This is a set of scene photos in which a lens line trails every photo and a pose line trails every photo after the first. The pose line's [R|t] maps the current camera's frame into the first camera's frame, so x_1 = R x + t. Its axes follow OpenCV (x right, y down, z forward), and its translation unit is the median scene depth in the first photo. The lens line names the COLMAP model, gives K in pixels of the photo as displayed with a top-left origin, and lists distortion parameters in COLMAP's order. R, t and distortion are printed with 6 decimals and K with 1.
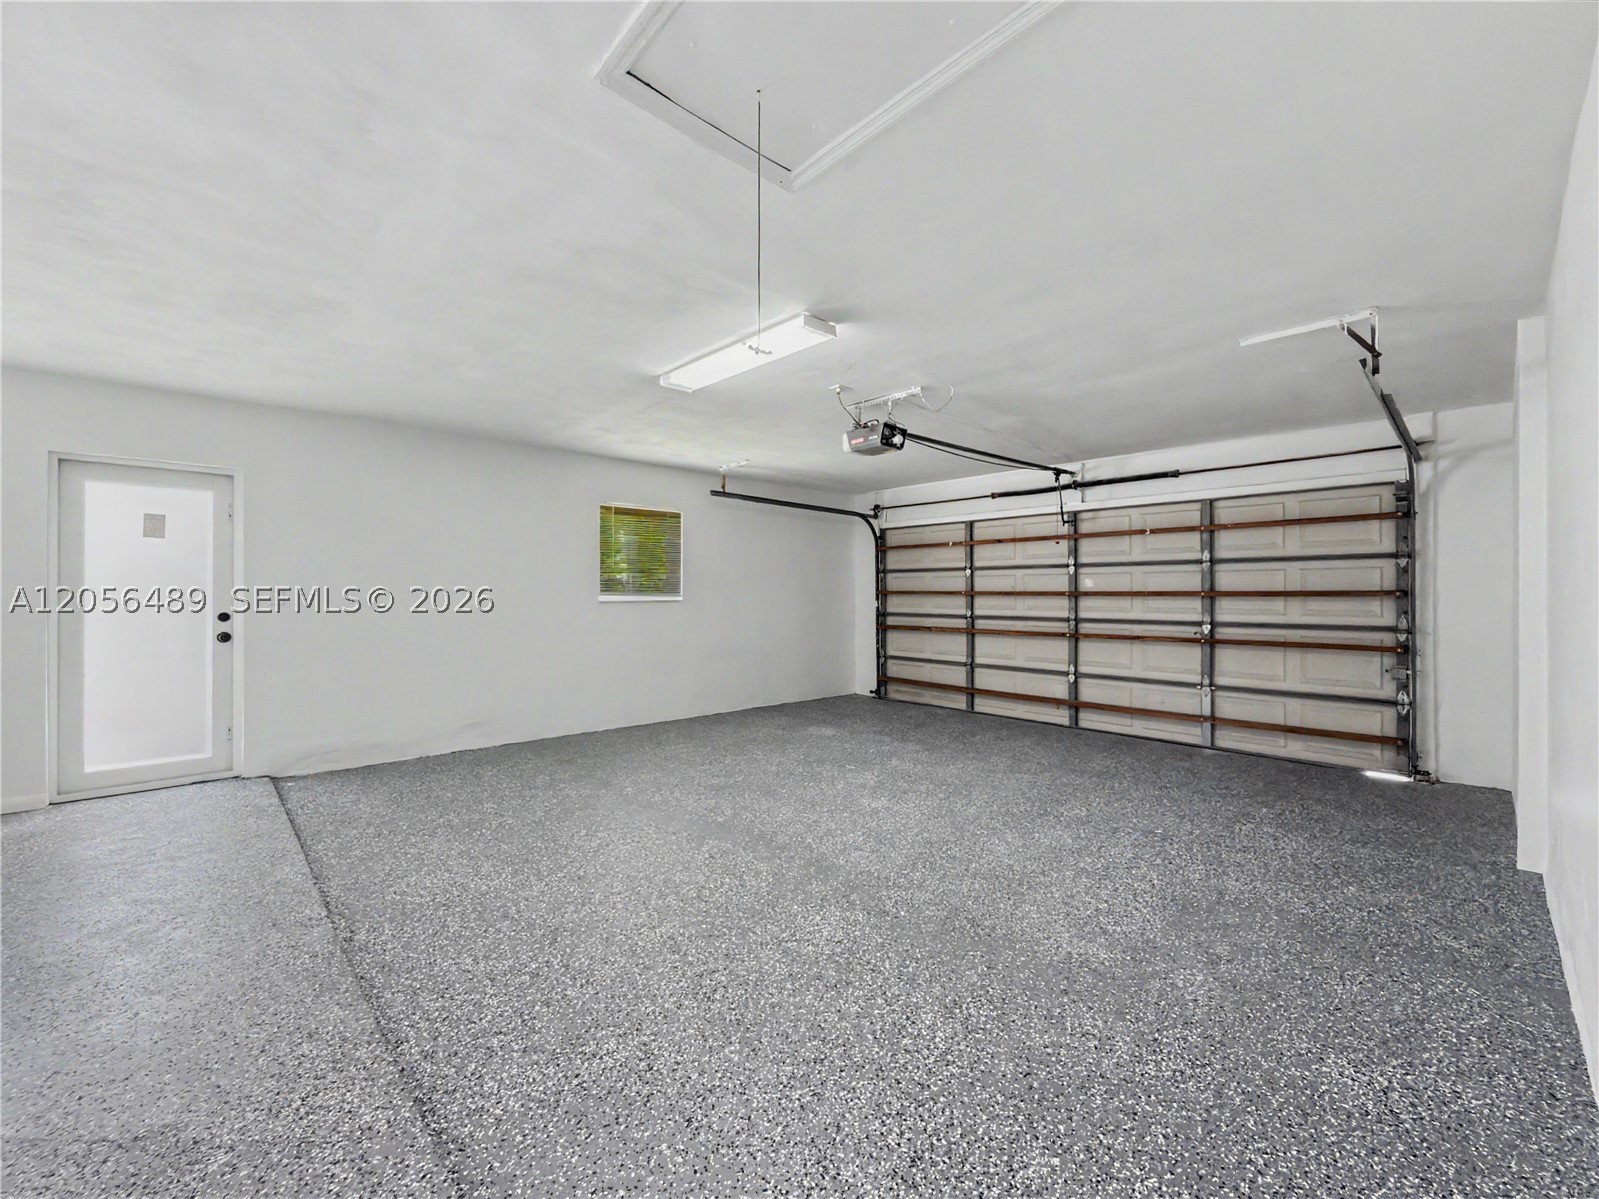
lens RADIAL K [[647.0, 0, 806.1], [0, 647.0, 592.6], [0, 0, 1]] dist [-0.001532, -0.000165]
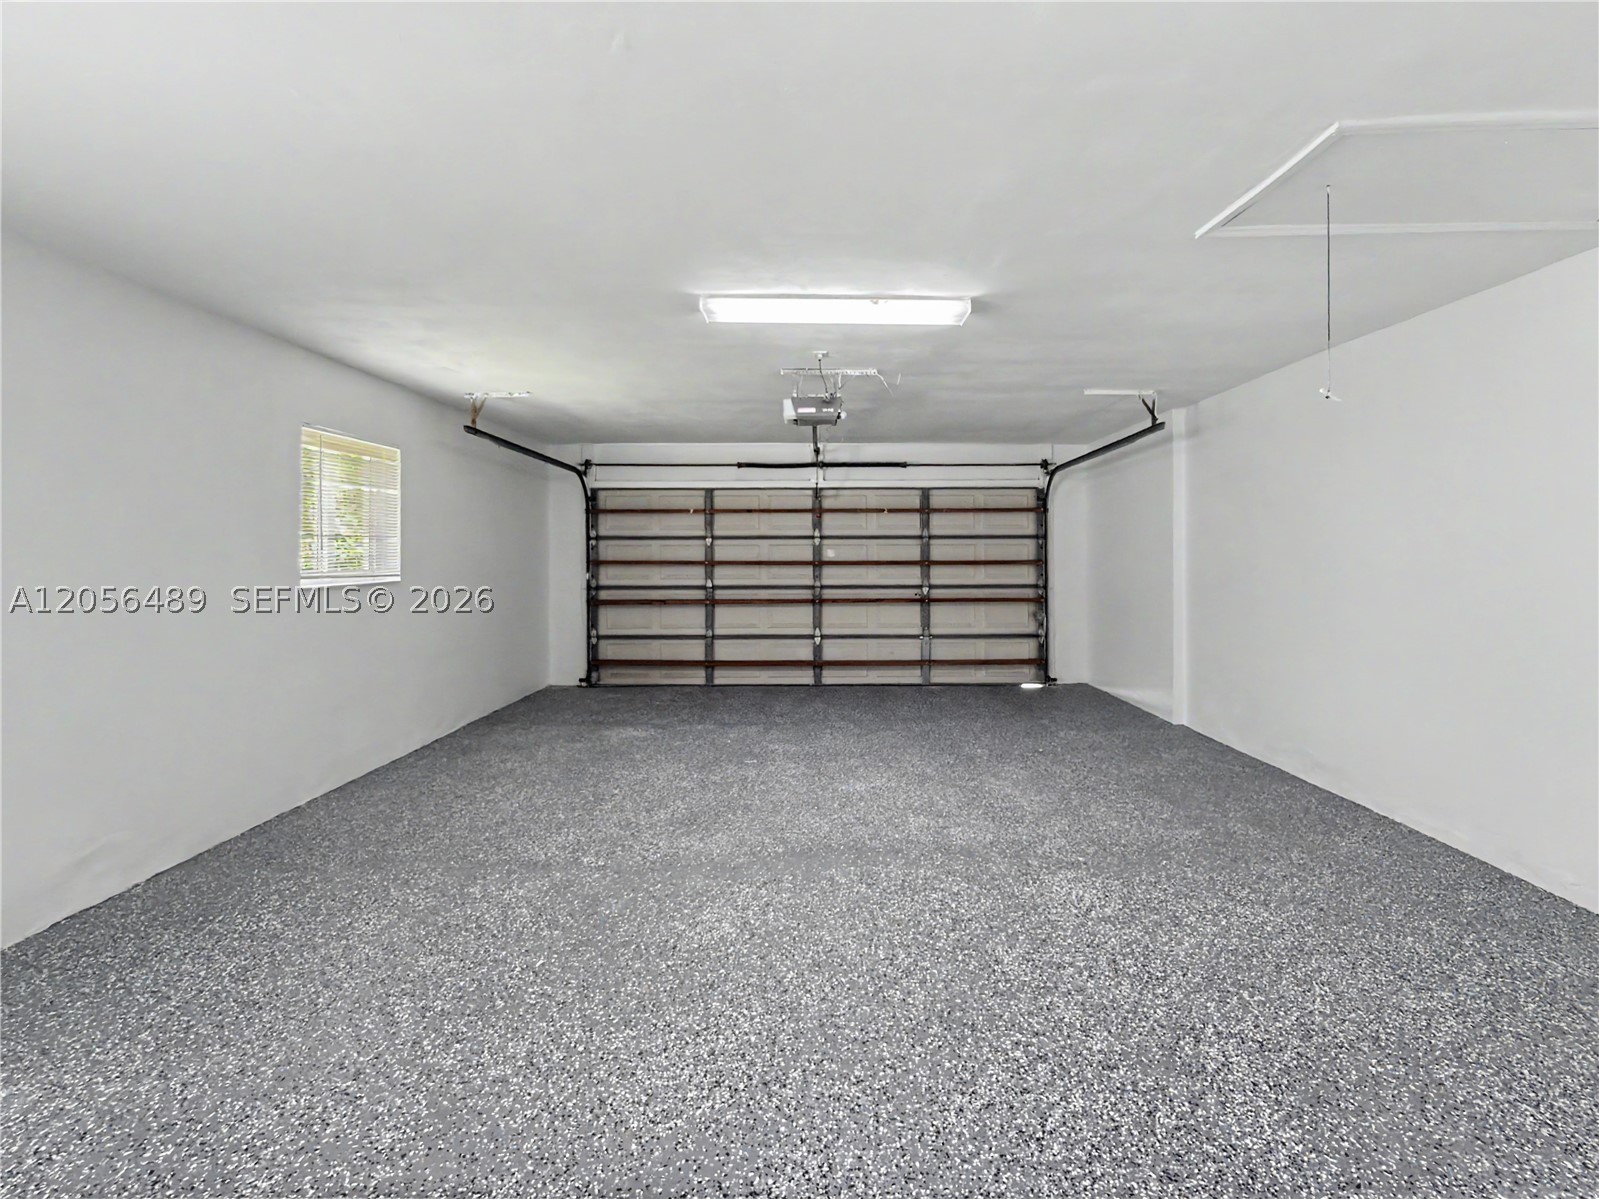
lens RADIAL K [[690.4, 0, 798.9], [0, 690.4, 544.6], [0, 0, 1]] dist [-0.001910, -0.000196]
pose [[0.688539, 0.003429, 0.725191, -0.454239], [0.001934, 0.999977, -0.006565, -0.021968], [-0.725197, 0.005923, 0.688516, 0.218282]]
